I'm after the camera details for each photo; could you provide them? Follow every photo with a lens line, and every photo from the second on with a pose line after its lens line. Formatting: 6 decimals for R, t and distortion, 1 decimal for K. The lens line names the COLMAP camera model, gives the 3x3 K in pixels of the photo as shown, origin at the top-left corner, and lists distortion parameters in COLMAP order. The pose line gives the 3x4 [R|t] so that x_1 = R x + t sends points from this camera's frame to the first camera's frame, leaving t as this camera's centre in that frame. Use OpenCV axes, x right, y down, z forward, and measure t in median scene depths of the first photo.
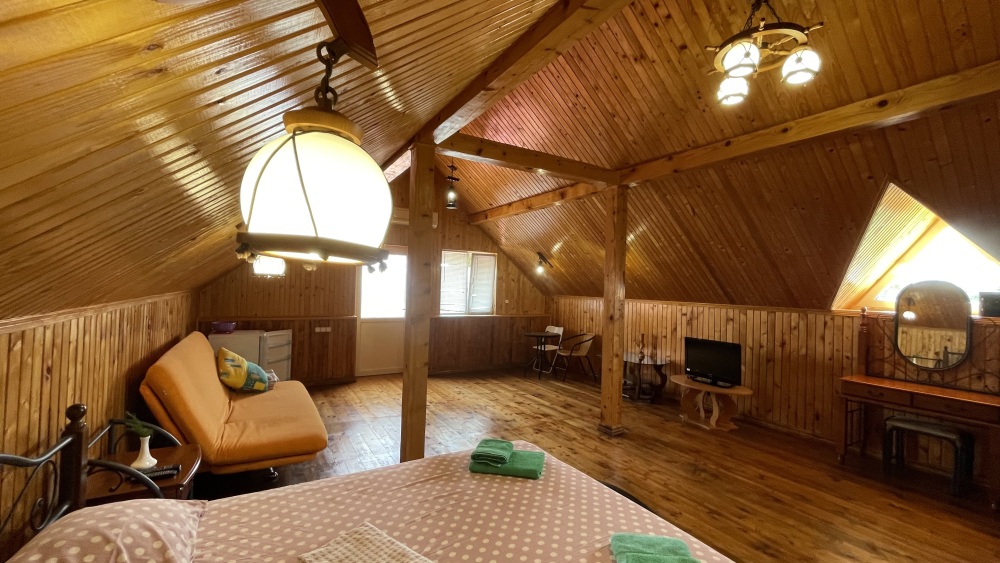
lens RADIAL K [[408.1, 0, 500.0], [0, 408.1, 281.5], [0, 0, 1]] dist [0.000430, -0.000050]
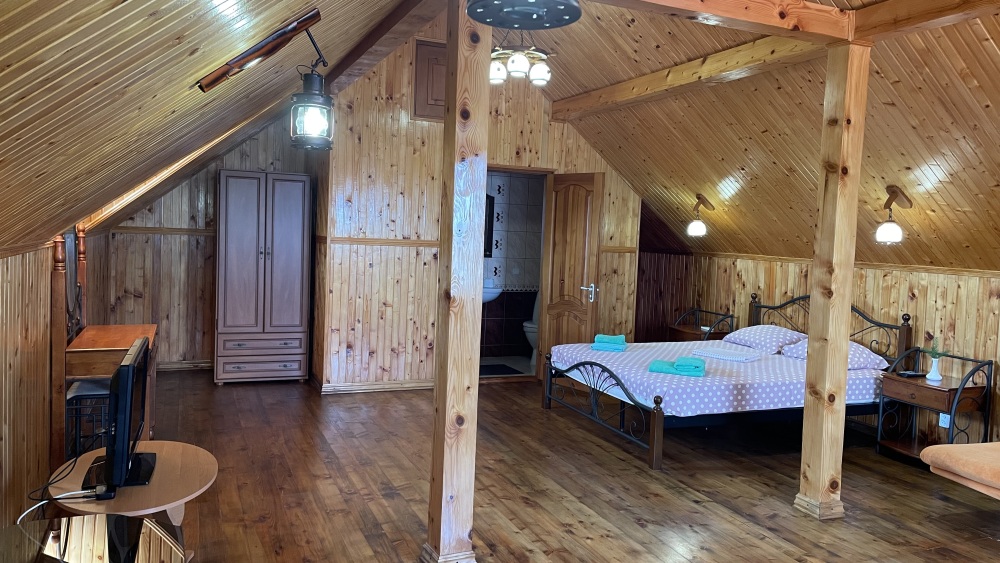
lens RADIAL K [[746.9, 0, 500.0], [0, 746.9, 281.5], [0, 0, 1]] dist [0.000212, -0.000009]
pose [[-0.986855, -0.082149, 0.139173, 0.160019], [-0.074307, 0.995390, 0.060641, 0.030811], [-0.143513, 0.049503, -0.988410, 2.032614]]
